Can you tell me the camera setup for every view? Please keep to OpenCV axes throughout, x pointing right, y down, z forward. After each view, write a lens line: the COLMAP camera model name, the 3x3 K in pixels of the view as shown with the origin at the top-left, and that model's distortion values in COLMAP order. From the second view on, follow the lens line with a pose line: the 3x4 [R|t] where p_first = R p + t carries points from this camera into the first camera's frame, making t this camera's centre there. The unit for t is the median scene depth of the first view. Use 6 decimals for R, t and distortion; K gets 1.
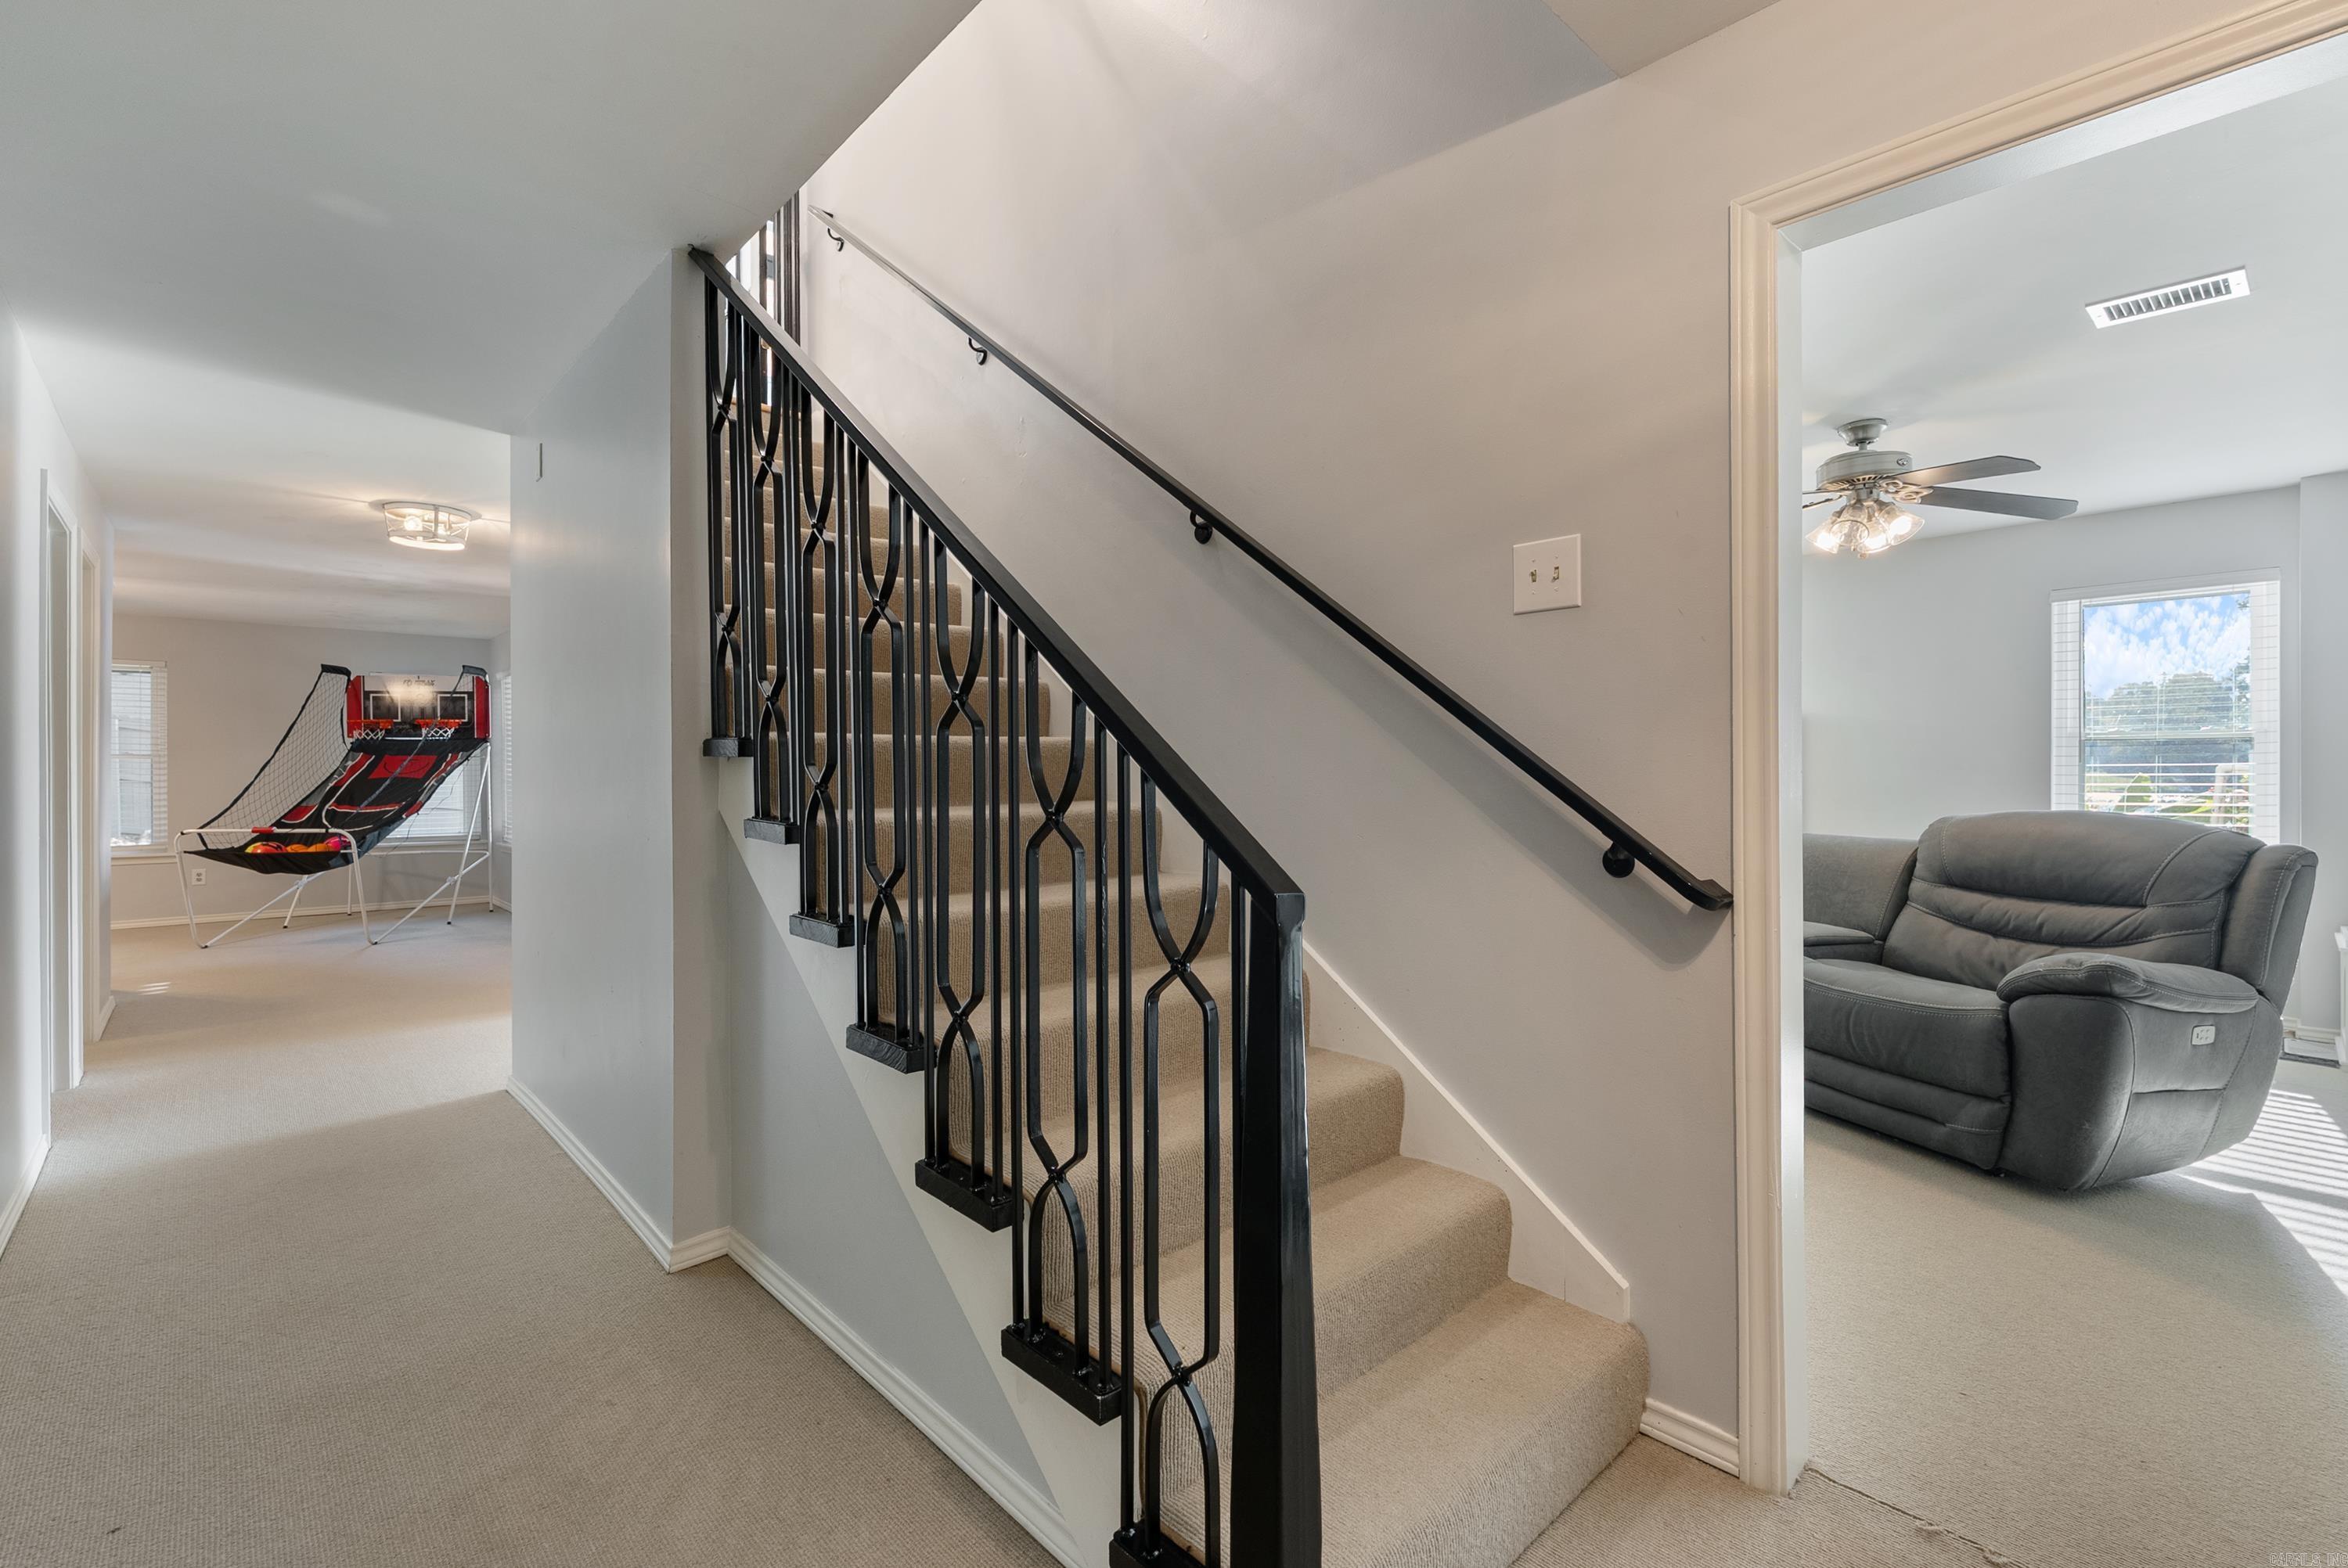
lens RADIAL K [[1038.9, 0, 1177.6], [0, 1038.9, 780.7], [0, 0, 1]] dist [-0.007234, 0.000888]
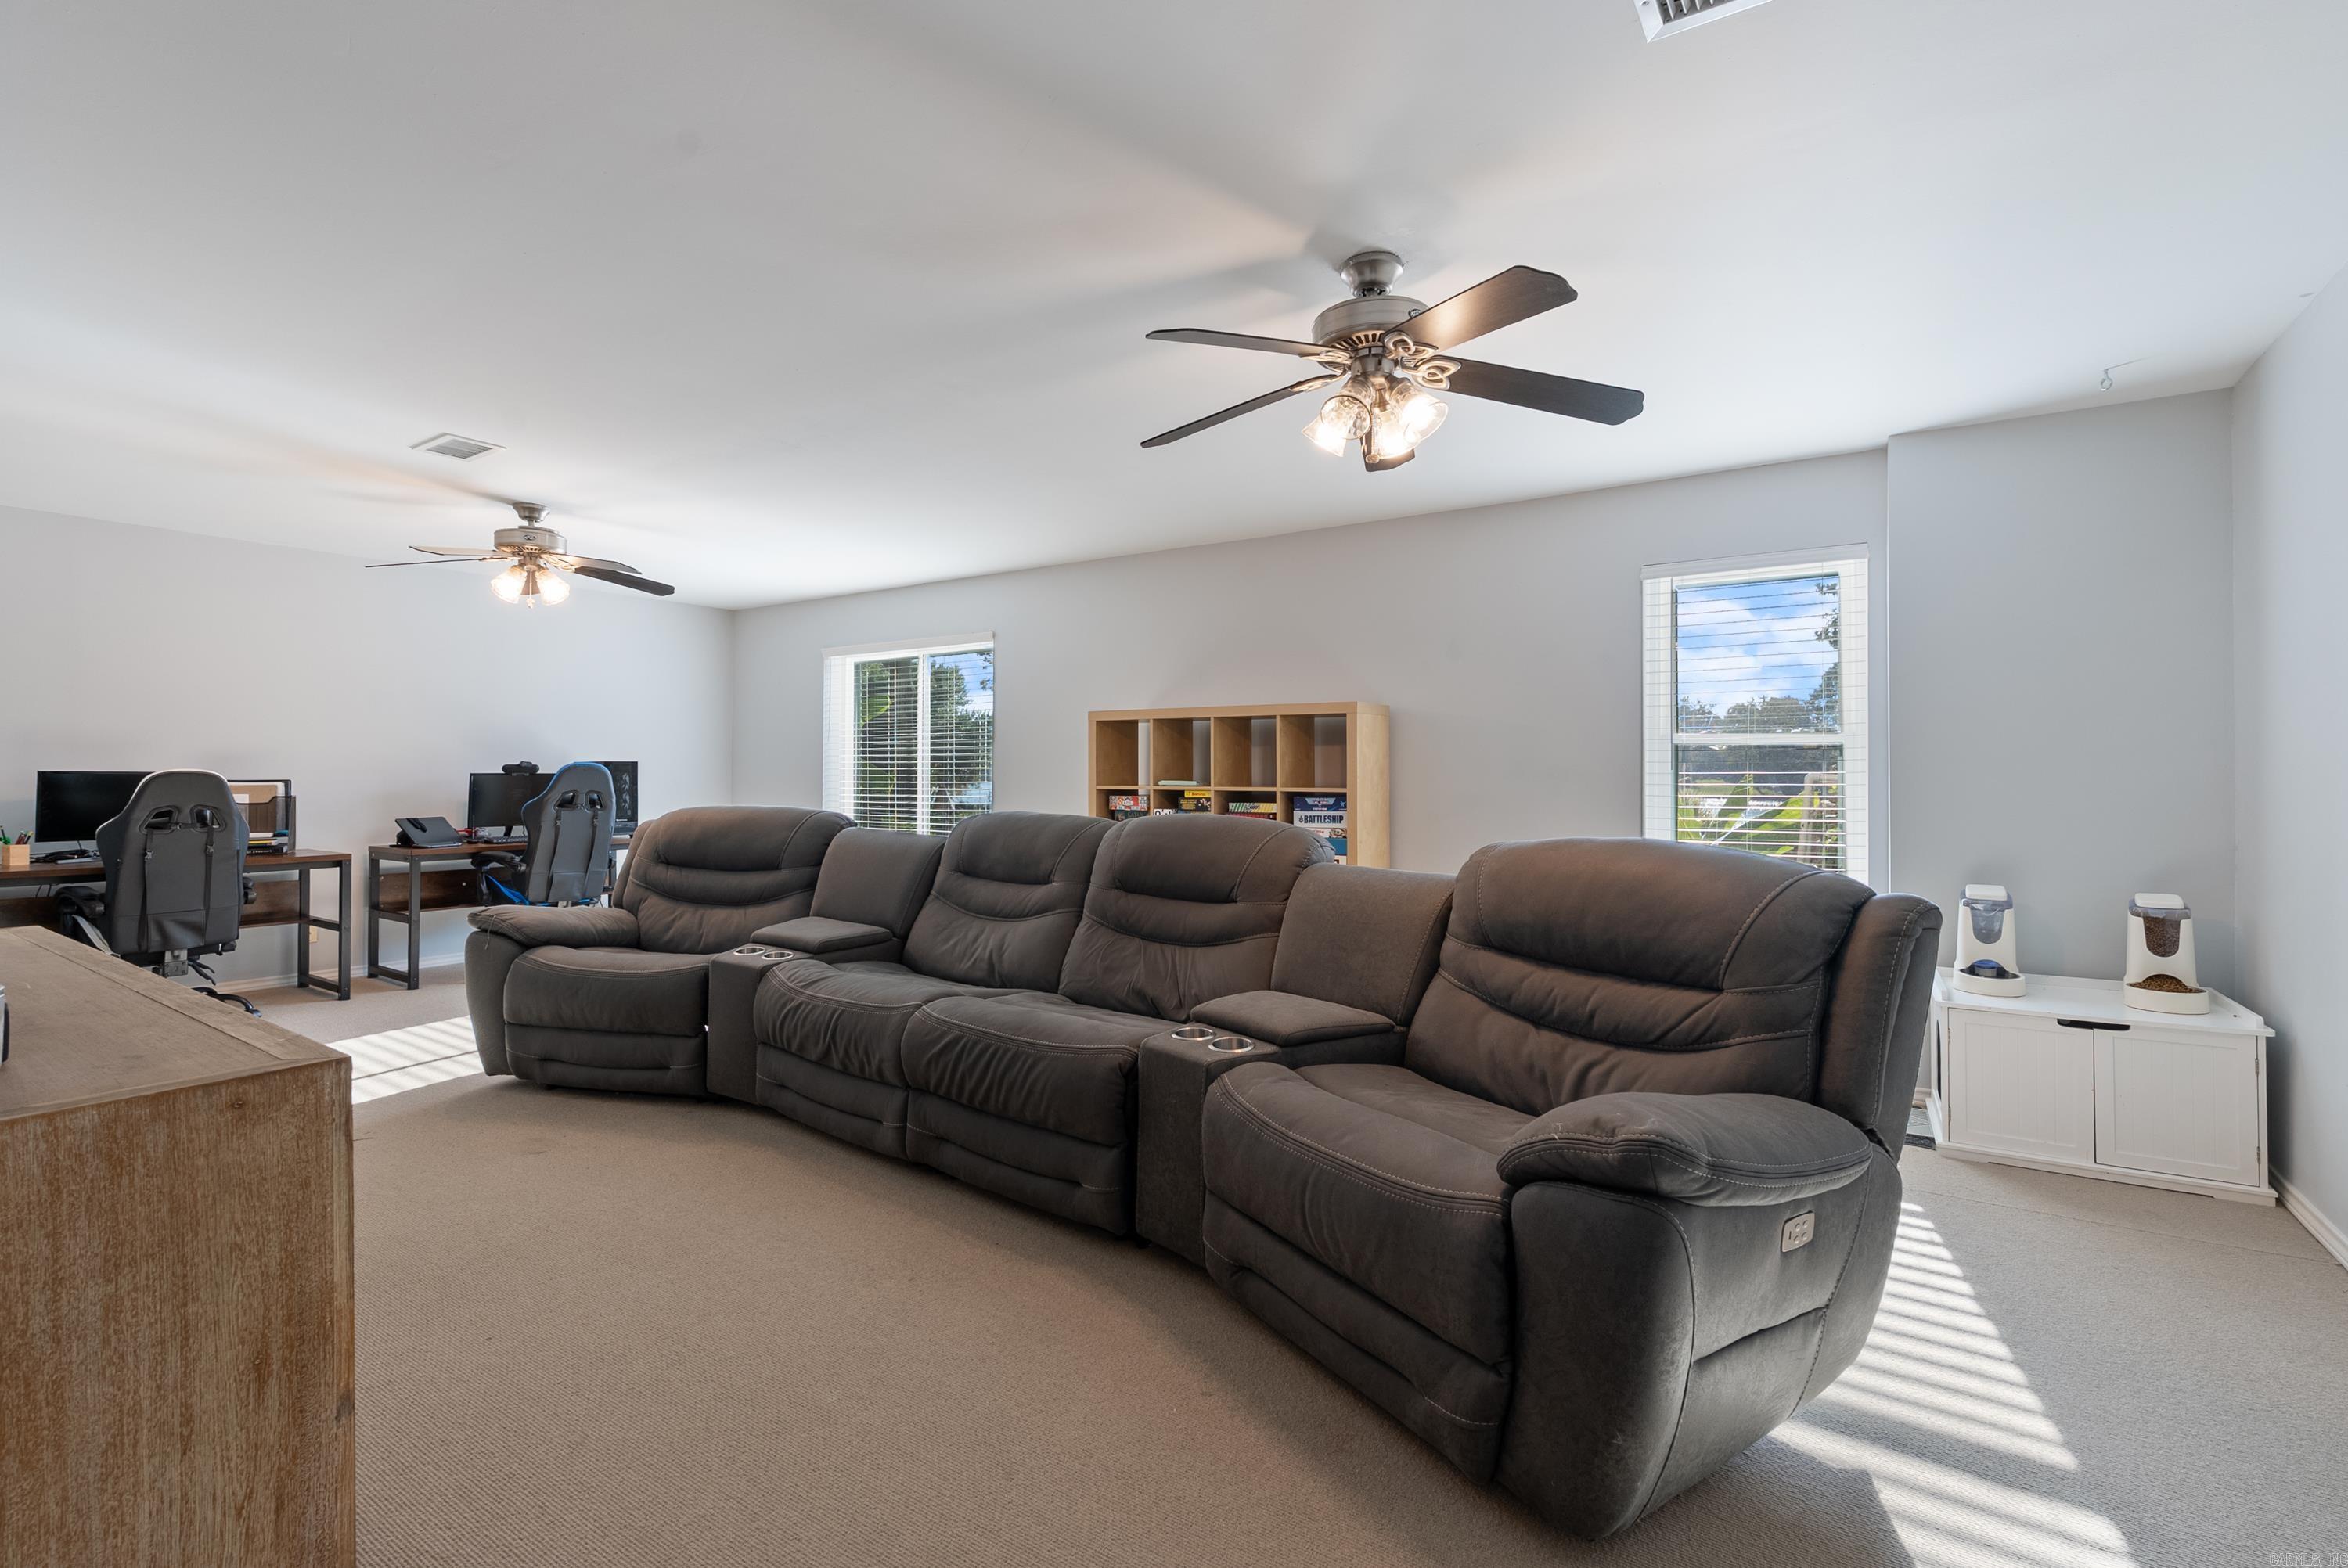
lens RADIAL K [[1038.9, 0, 1168.9], [0, 1038.9, 774.8], [0, 0, 1]] dist [-0.007234, 0.000888]
pose [[0.971030, 0.005987, 0.238884, 0.421790], [-0.003688, 0.999942, -0.010070, -0.005827], [-0.238931, 0.008897, 0.970996, 0.427863]]
